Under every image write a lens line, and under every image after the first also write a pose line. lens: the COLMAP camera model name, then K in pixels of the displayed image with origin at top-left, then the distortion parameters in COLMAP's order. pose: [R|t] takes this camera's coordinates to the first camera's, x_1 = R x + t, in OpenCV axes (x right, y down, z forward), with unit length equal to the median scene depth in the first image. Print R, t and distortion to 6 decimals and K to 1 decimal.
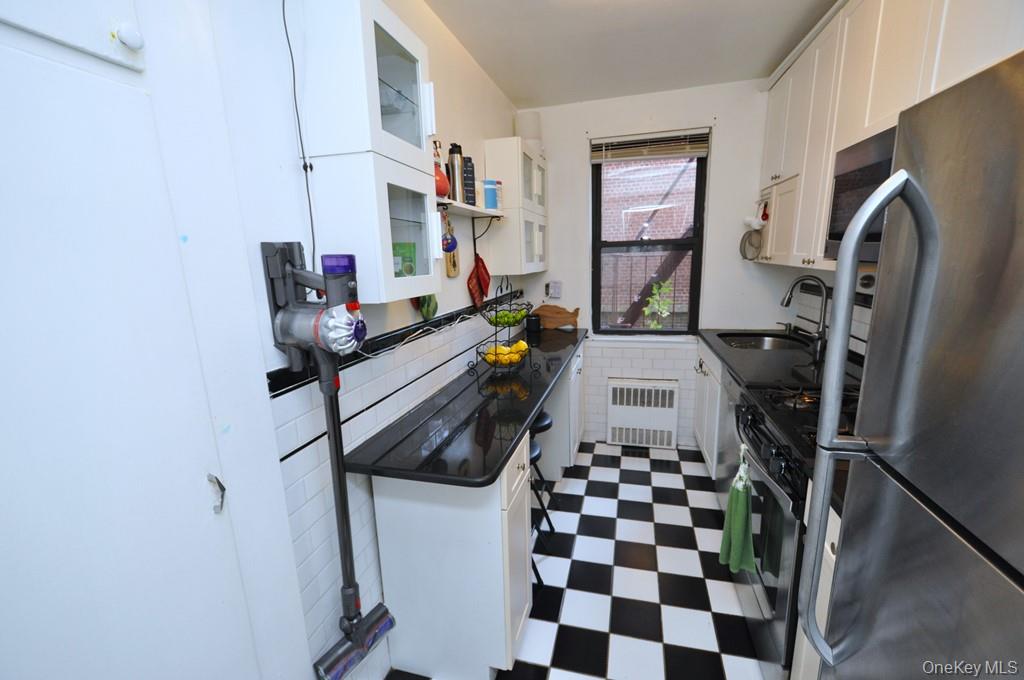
lens RADIAL K [[447.3, 0, 505.3], [0, 447.3, 355.9], [0, 0, 1]] dist [-0.002040, -0.000958]
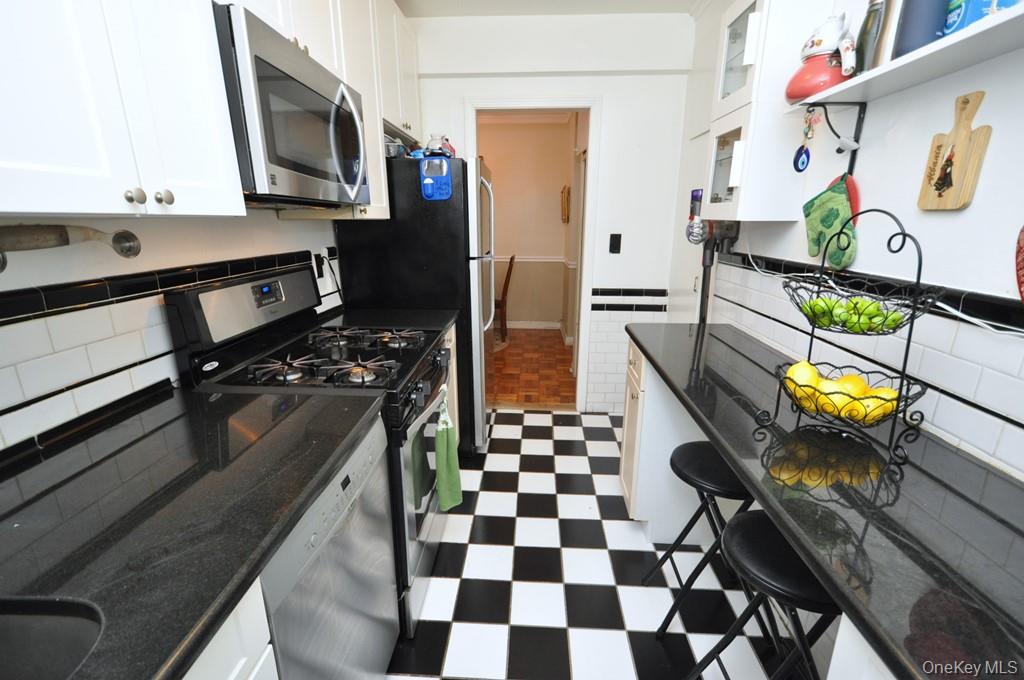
lens RADIAL K [[447.3, 0, 505.3], [0, 447.3, 355.9], [0, 0, 1]] dist [-0.002040, -0.000958]
pose [[-0.975804, 0.095019, -0.196921, 0.302542], [-0.014708, 0.870067, 0.492713, -0.183567], [0.218152, 0.483688, -0.847618, 0.944905]]
